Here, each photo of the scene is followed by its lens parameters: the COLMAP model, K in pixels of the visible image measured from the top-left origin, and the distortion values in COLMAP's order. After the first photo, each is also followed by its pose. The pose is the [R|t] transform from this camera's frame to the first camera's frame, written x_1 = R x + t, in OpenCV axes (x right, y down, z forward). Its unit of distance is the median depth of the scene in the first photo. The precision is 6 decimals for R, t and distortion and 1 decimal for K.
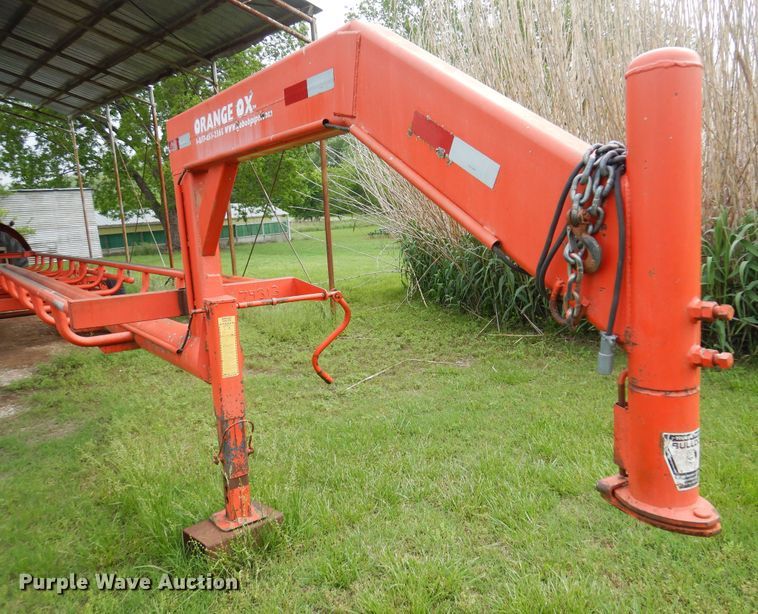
lens RADIAL K [[550.9, 0, 392.5], [0, 550.9, 306.1], [0, 0, 1]] dist [0.023964, 0.000210]
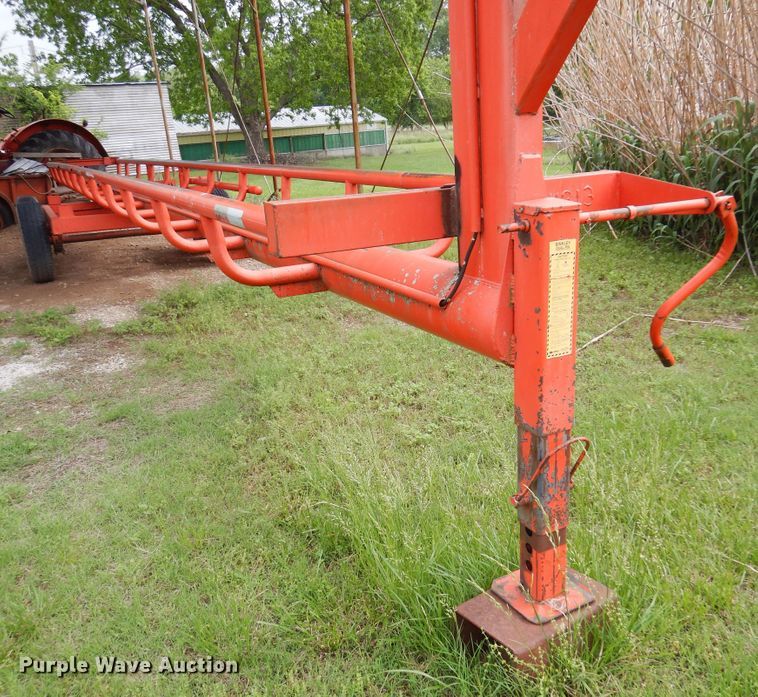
lens RADIAL K [[606.1, 0, 379.0], [0, 606.1, 348.5], [0, 0, 1]] dist [0.016353, -0.002403]
pose [[0.989987, 0.048695, -0.132490, -0.212586], [-0.024493, 0.983634, 0.178506, 0.011580], [0.139014, -0.173473, 0.974978, 0.226759]]
